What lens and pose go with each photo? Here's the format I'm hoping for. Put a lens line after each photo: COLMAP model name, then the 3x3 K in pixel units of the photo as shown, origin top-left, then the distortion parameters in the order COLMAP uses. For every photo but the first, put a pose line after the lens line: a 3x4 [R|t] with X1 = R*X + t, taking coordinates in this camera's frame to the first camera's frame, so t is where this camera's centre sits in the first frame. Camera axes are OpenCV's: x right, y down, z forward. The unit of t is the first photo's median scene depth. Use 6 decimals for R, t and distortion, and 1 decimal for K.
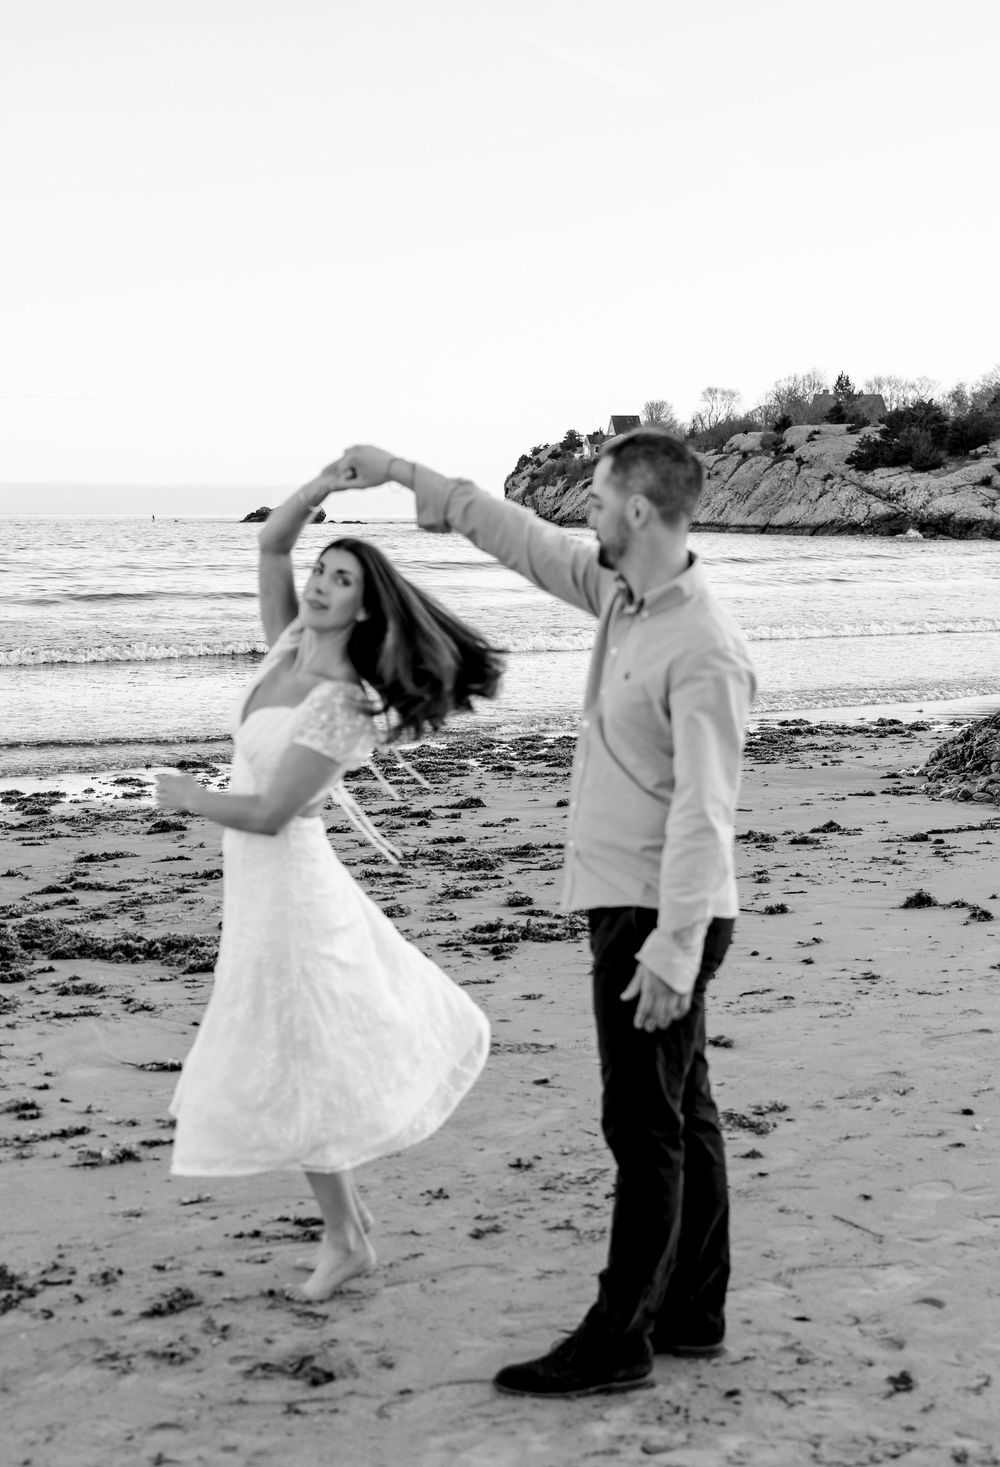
lens RADIAL K [[2105.9, 0, 500.0], [0, 2105.9, 733.5], [0, 0, 1]] dist [0.019333, -0.091814]
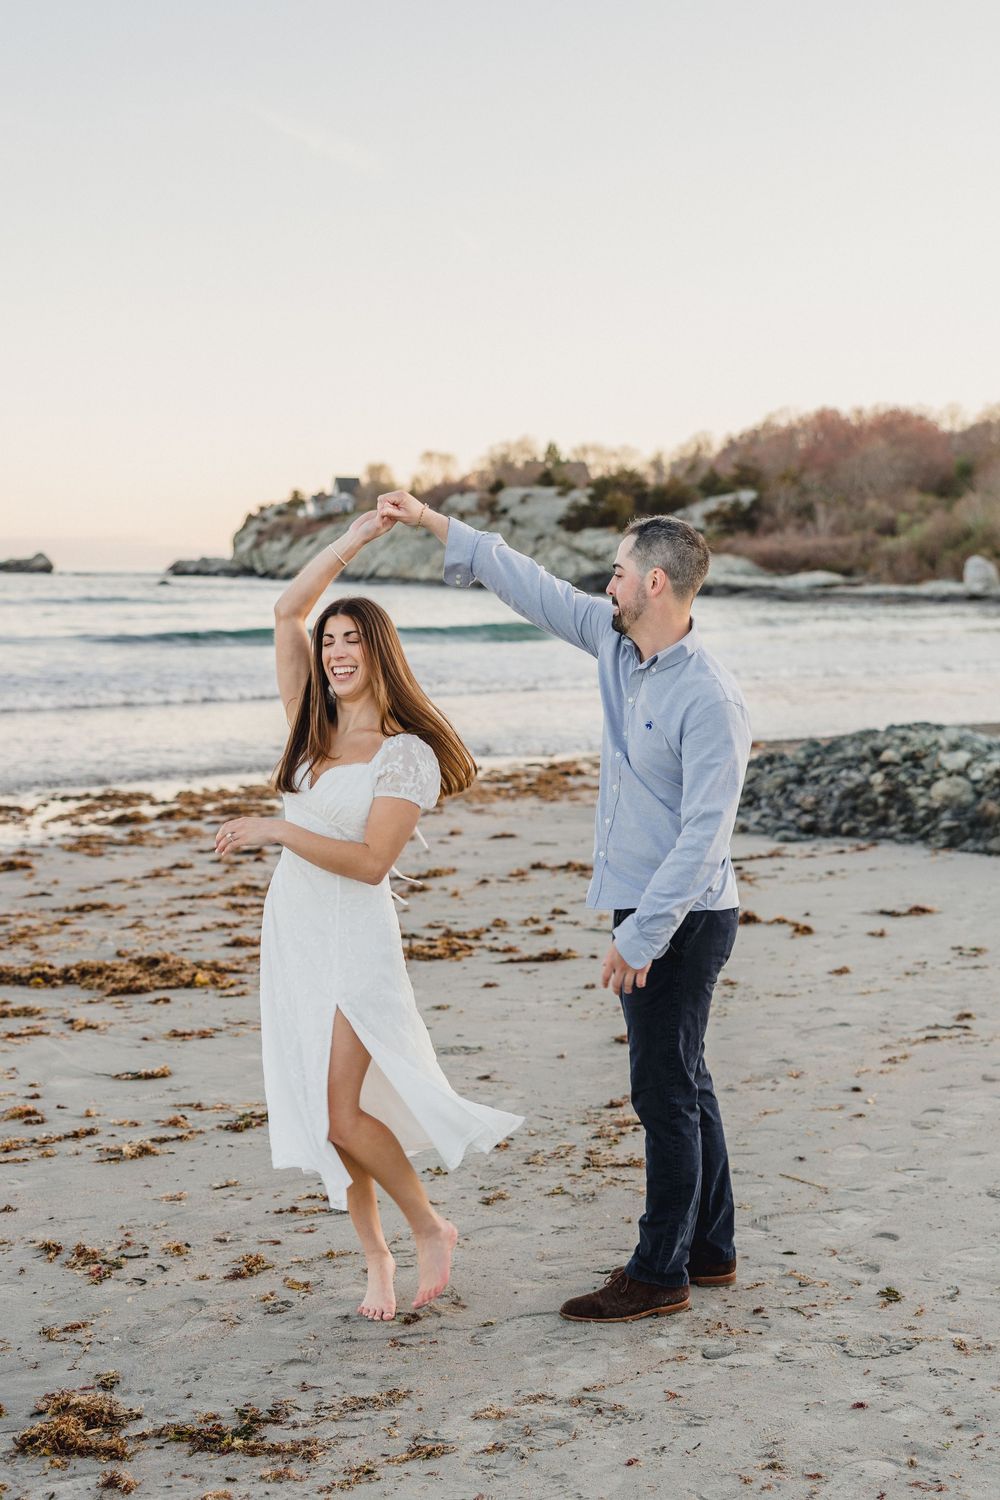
lens RADIAL K [[1994.4, 0, 558.7], [0, 1994.4, 750.6], [0, 0, 1]] dist [0.003767, 0.001322]
pose [[0.986360, -0.004267, 0.164549, -0.125918], [0.006483, 0.999895, -0.012931, 0.002748], [-0.164476, 0.013821, 0.986284, -0.079174]]
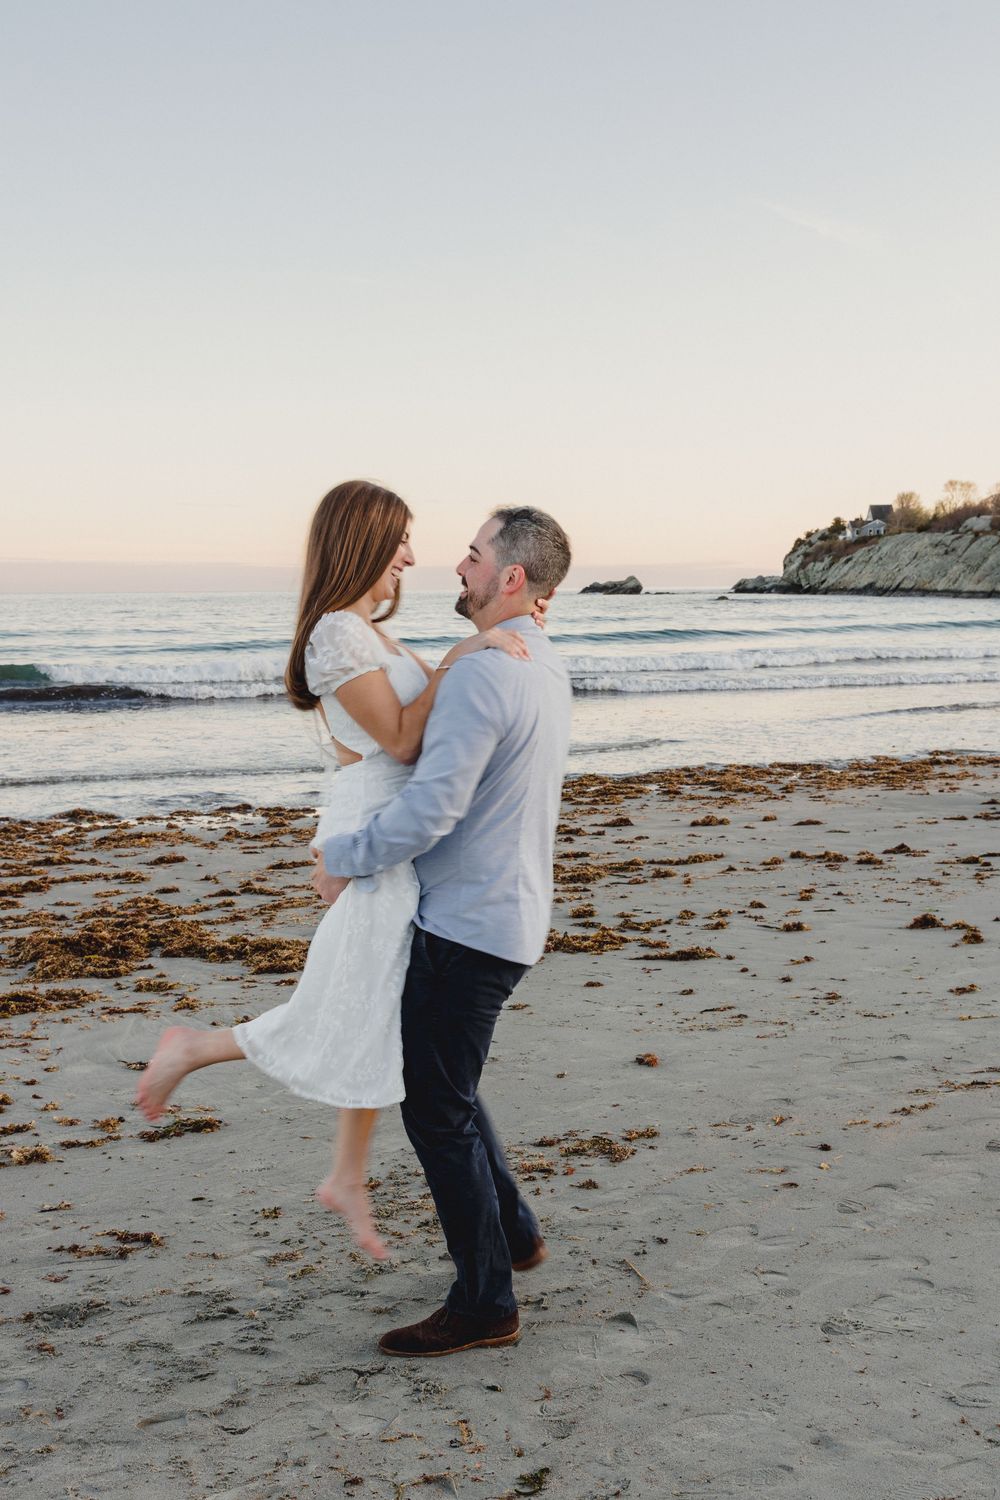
lens RADIAL K [[1608.4, 0, 504.0], [0, 1608.4, 871.5], [0, 0, 1]] dist [0.007115, -0.003968]
pose [[0.985800, 0.016803, -0.167082, 0.195055], [-0.004871, 0.997424, 0.071568, -0.011613], [0.167854, -0.069738, 0.983342, 0.203345]]
